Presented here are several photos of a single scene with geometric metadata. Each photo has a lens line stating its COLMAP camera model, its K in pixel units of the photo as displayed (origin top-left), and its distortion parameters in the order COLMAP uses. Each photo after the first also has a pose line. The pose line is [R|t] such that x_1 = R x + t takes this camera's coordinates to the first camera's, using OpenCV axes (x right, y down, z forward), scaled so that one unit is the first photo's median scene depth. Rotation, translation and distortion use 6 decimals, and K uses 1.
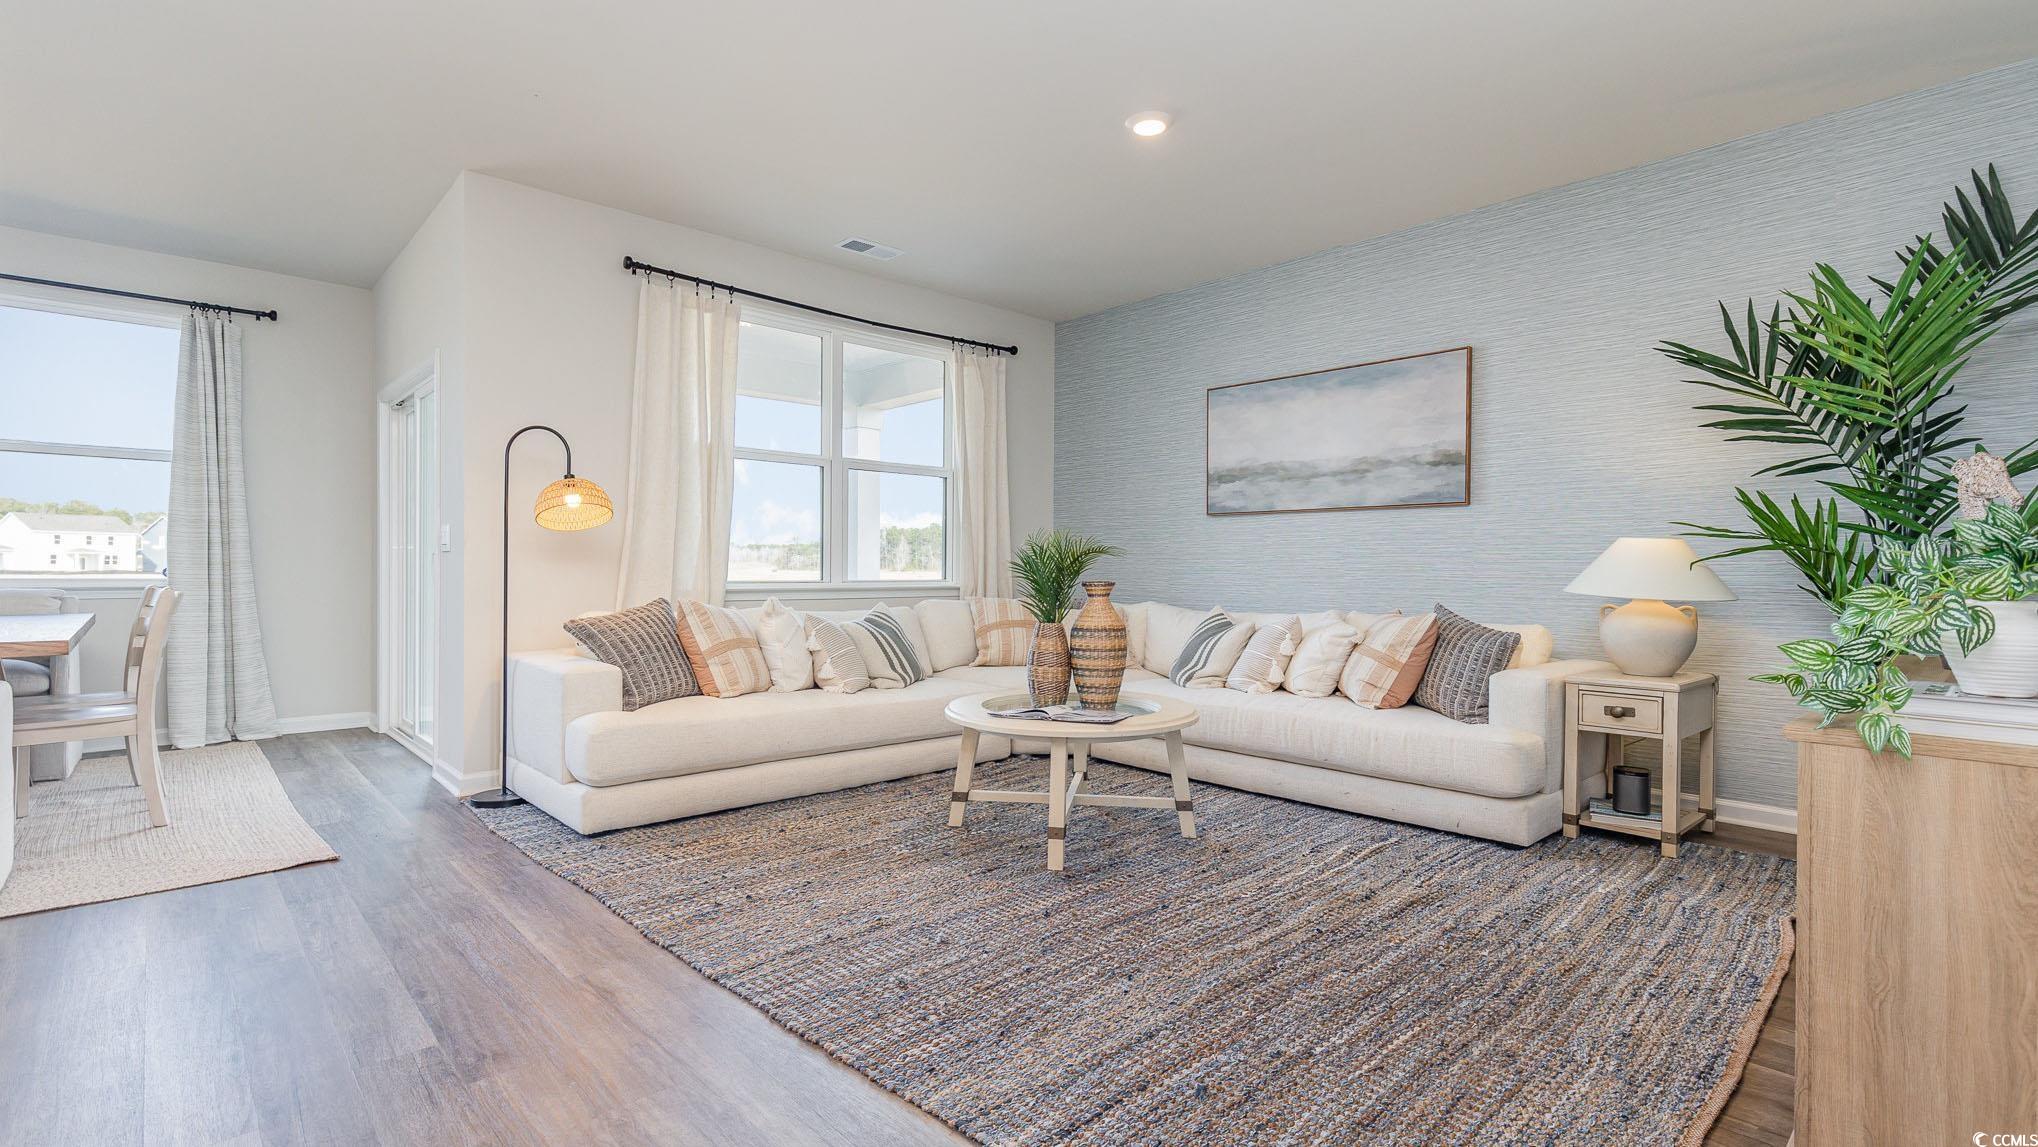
lens RADIAL K [[936.7, 0, 1040.6], [0, 936.7, 572.9], [0, 0, 1]] dist [0.007776, -0.001514]
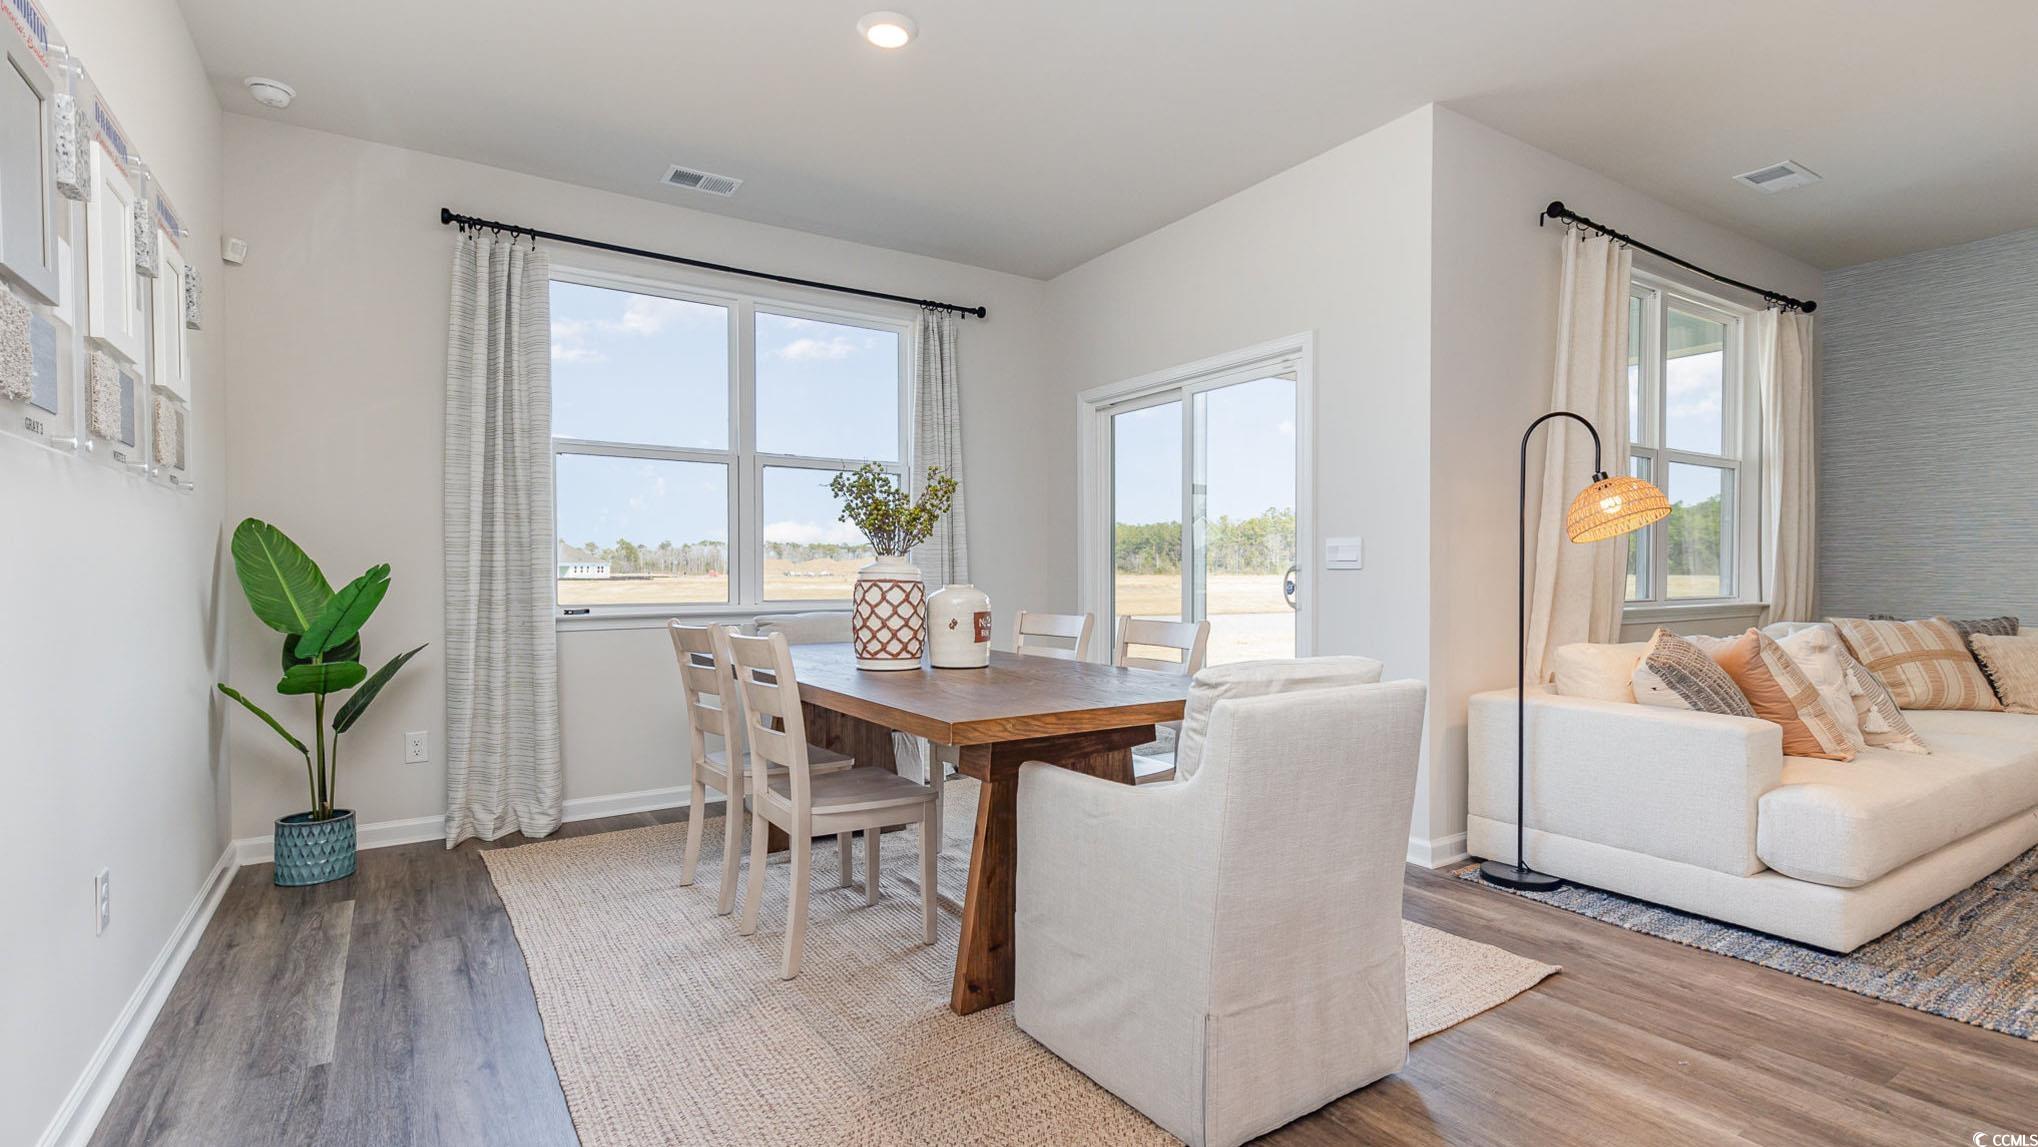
lens RADIAL K [[936.7, 0, 1012.2], [0, 936.7, 588.6], [0, 0, 1]] dist [0.007776, -0.001514]
pose [[0.983541, -0.002665, -0.180667, -0.808495], [0.005213, 0.999894, 0.013631, -0.018733], [0.180611, -0.014348, 0.983450, 0.126502]]
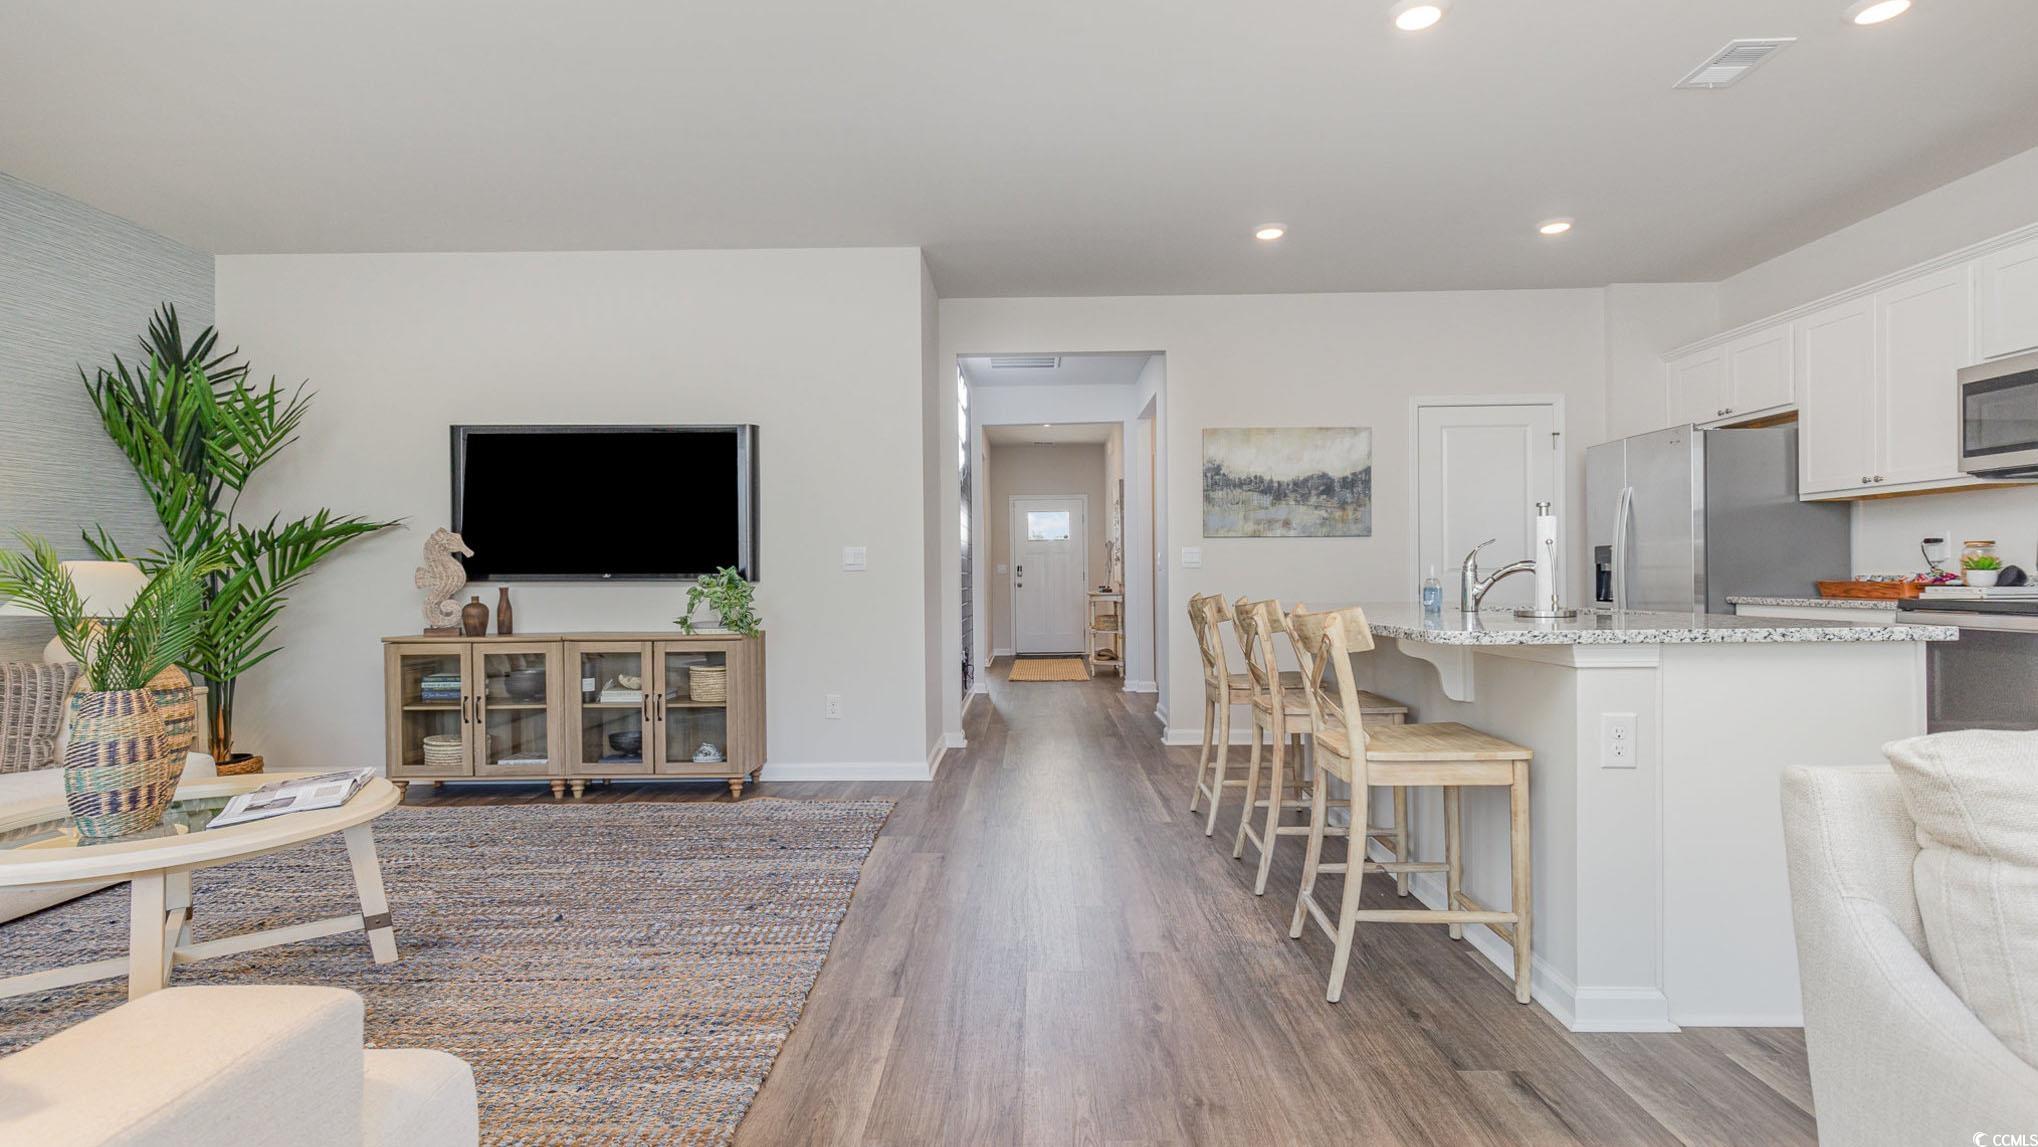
lens RADIAL K [[936.7, 0, 1019.0], [0, 936.7, 581.4], [0, 0, 1]] dist [0.007776, -0.001514]
pose [[-0.716170, -0.001223, 0.697925, -0.698564], [0.009747, 0.999883, 0.011754, -0.015173], [-0.697858, 0.015220, -0.716075, 0.878468]]
